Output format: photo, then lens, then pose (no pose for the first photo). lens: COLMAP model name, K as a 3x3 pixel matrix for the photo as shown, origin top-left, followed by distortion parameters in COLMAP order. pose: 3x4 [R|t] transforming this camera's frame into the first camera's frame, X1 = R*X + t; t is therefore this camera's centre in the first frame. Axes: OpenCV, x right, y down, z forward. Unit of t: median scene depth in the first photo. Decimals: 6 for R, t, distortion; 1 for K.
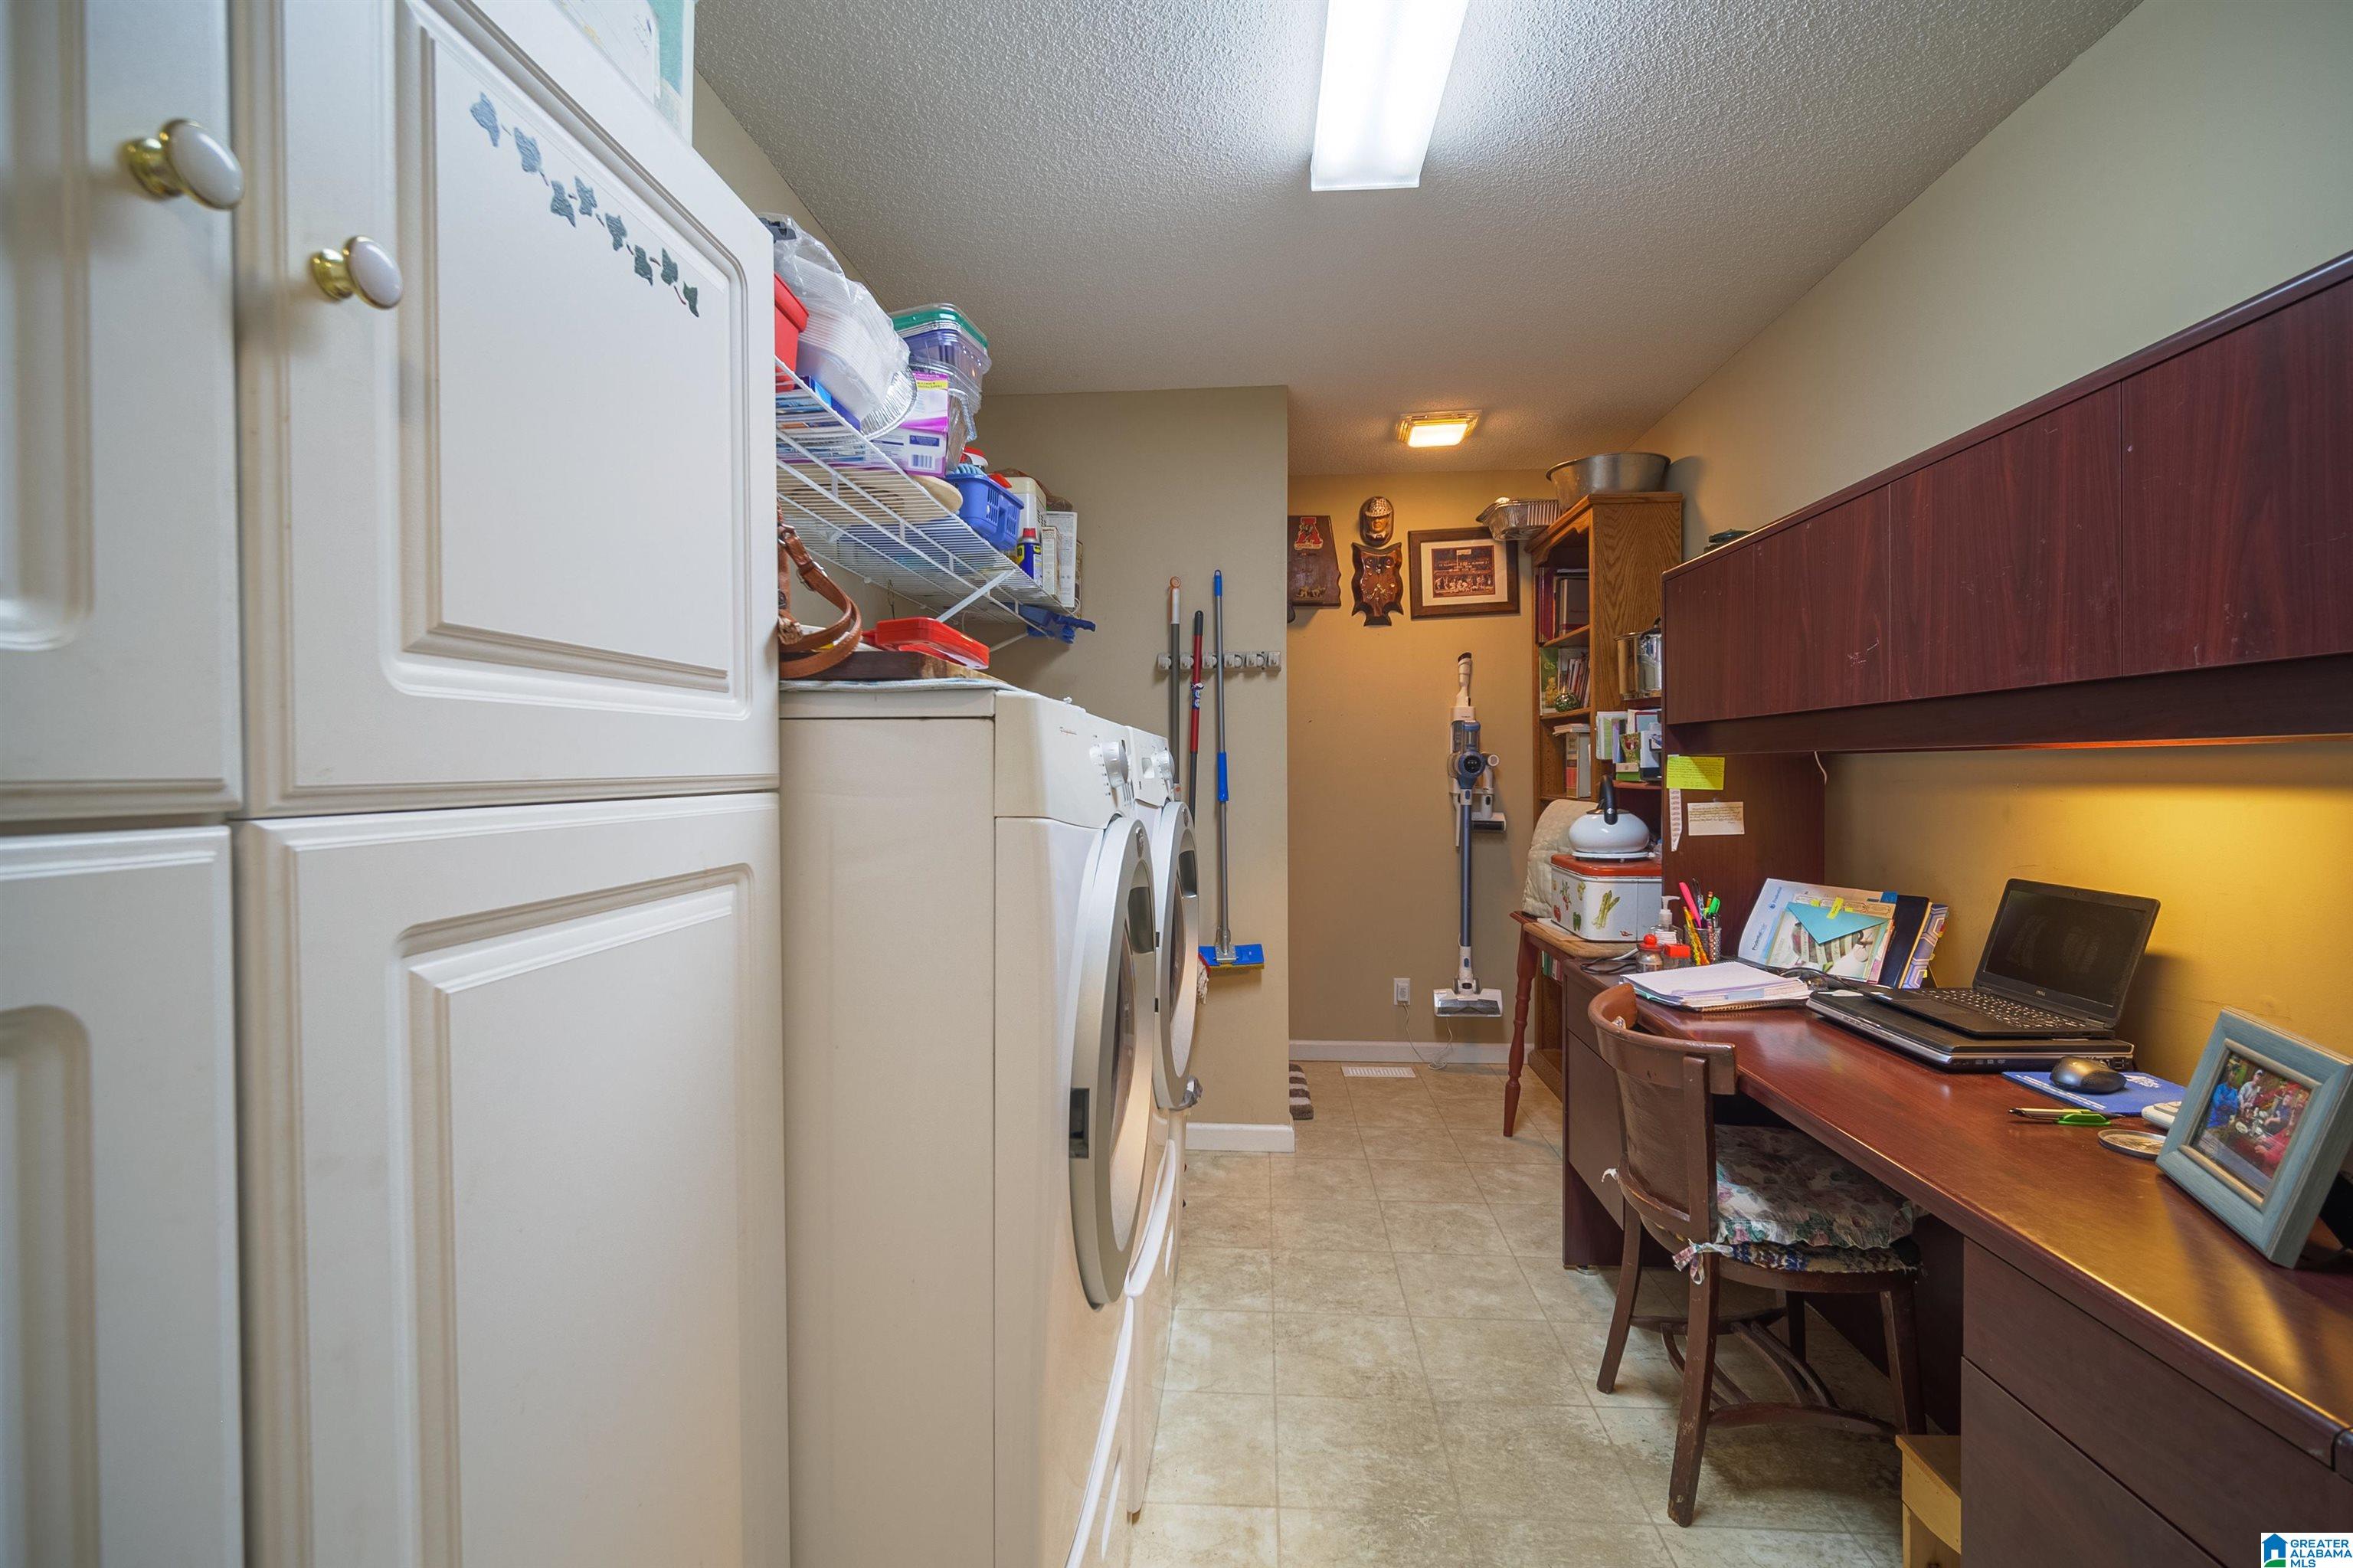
lens RADIAL K [[1017.2, 0, 1186.3], [0, 1017.2, 767.1], [0, 0, 1]] dist [-0.005248, -0.000412]
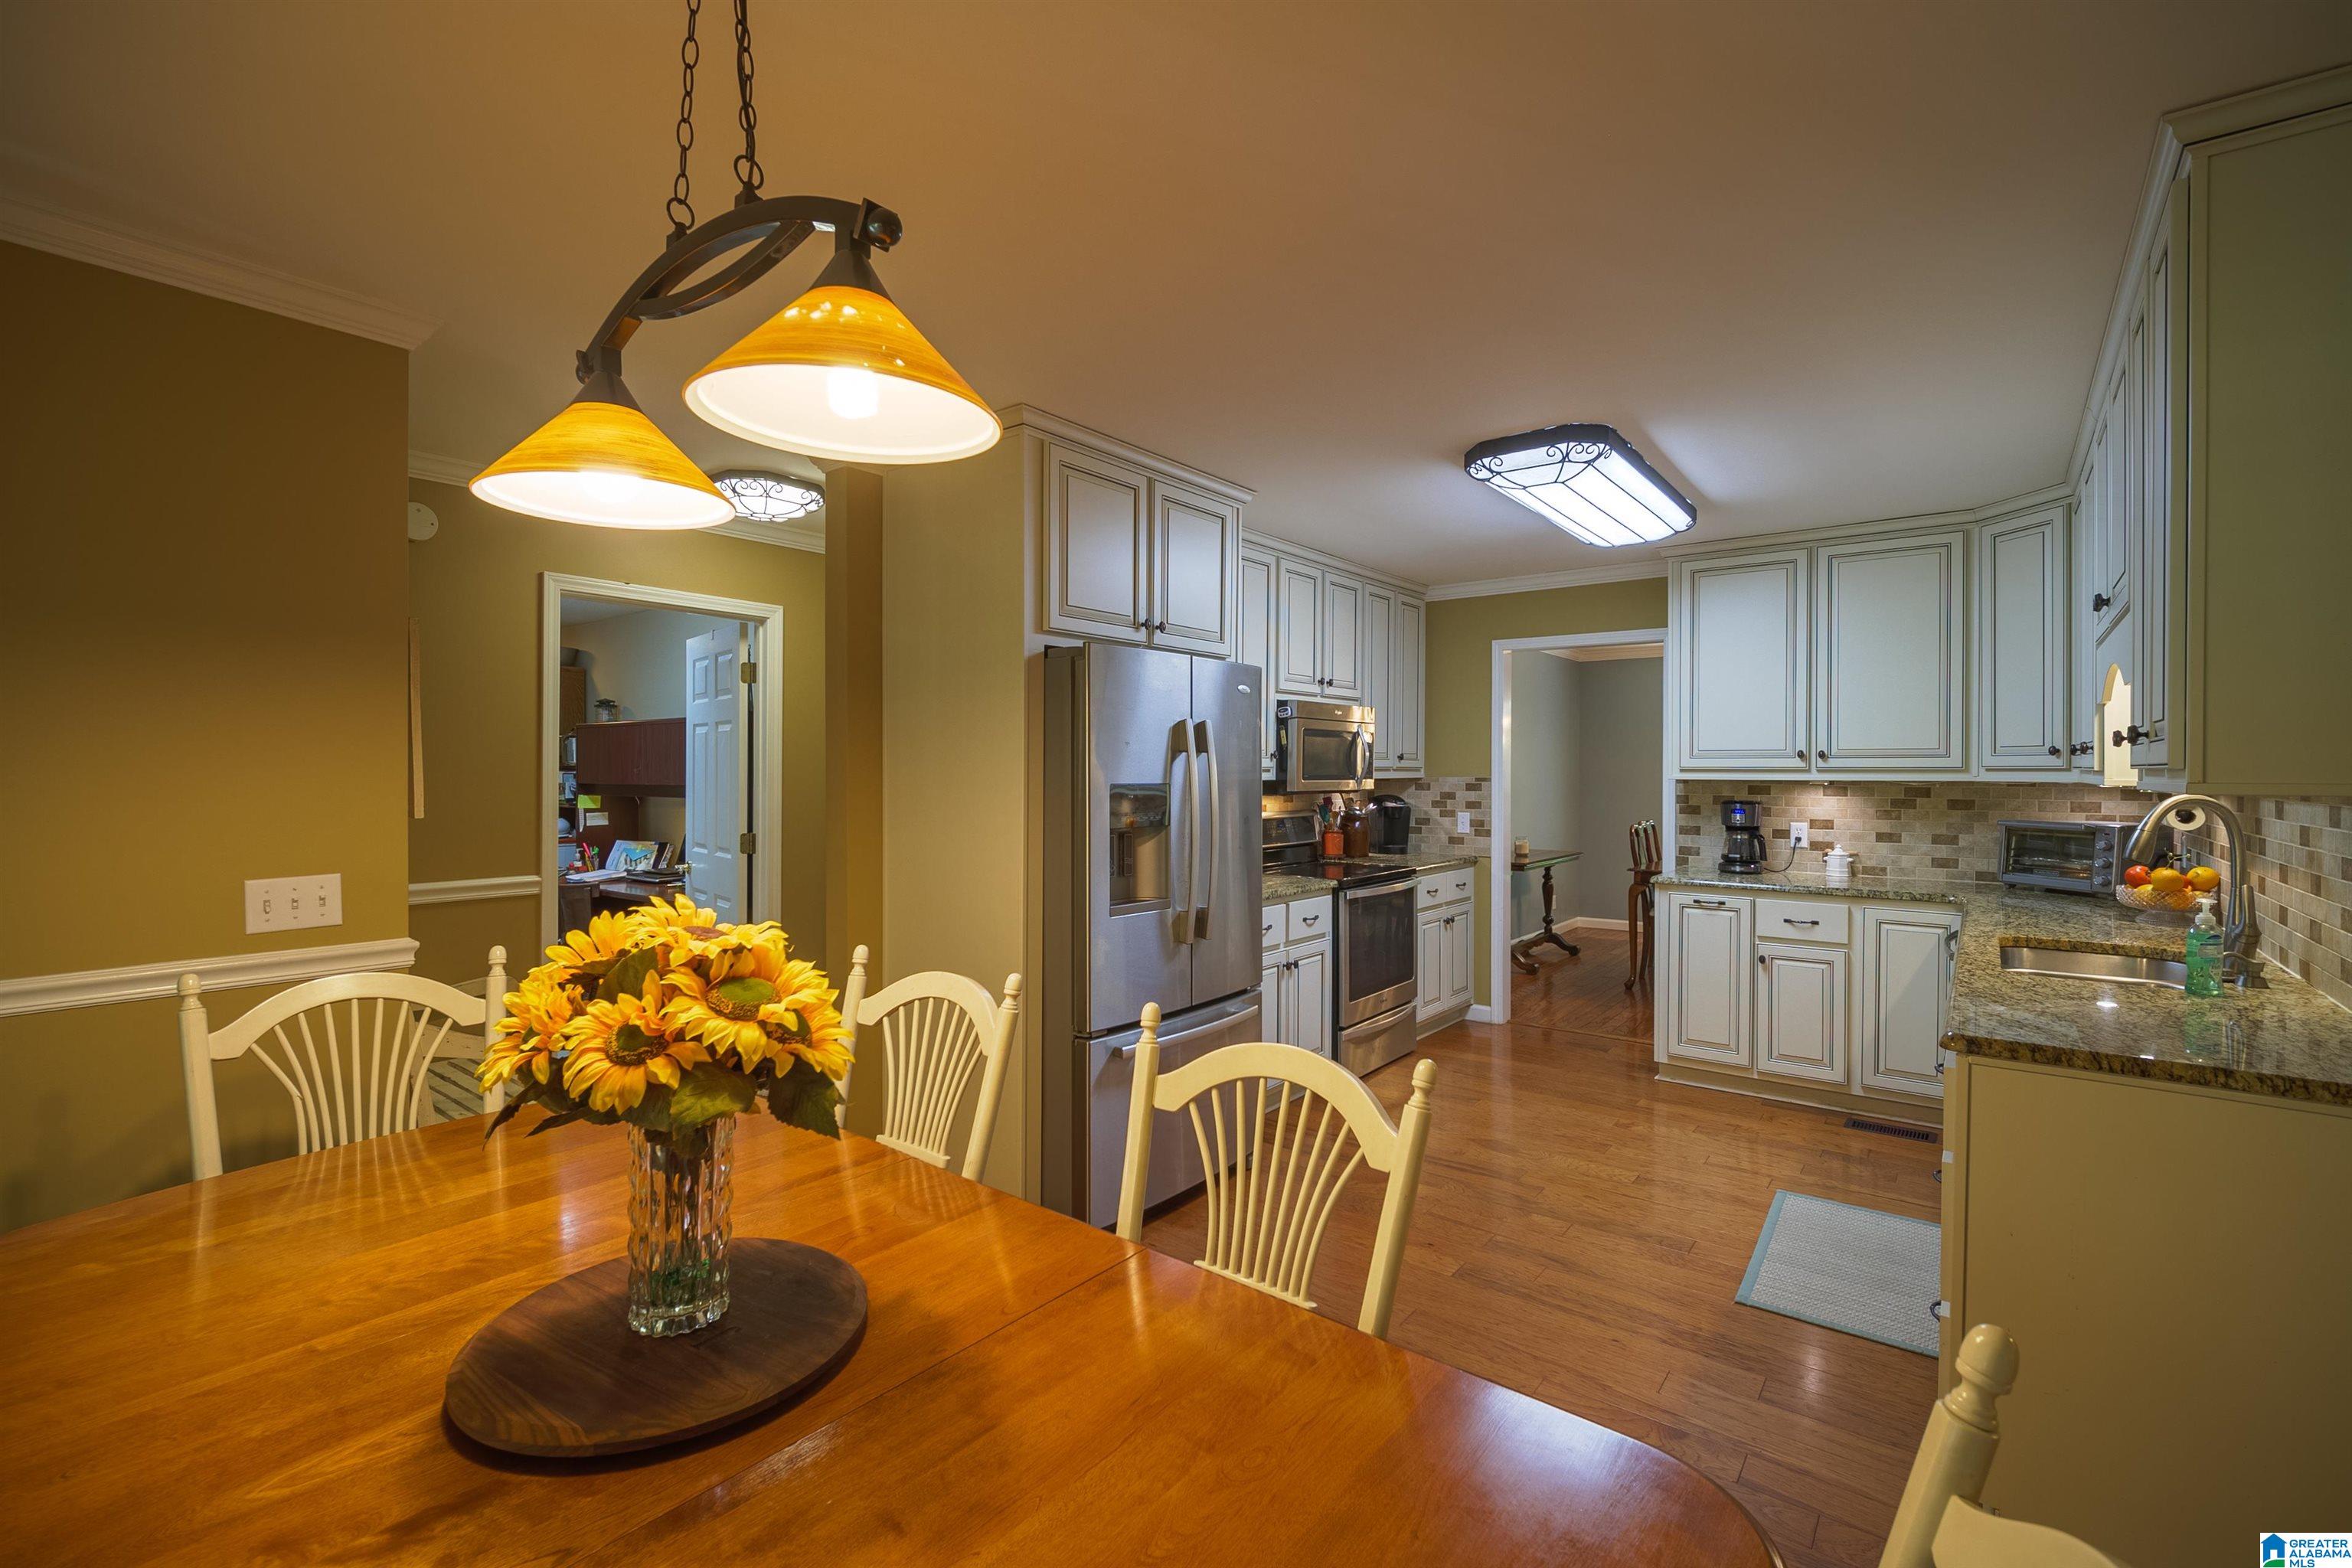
lens RADIAL K [[1016.7, 0, 1186.1], [0, 1016.7, 776.2], [0, 0, 1]] dist [-0.005248, -0.000412]
pose [[0.556318, 0.003406, 0.830963, -0.849679], [0.004388, 0.999966, -0.007037, -0.036345], [-0.830958, 0.007561, 0.556284, -1.802059]]
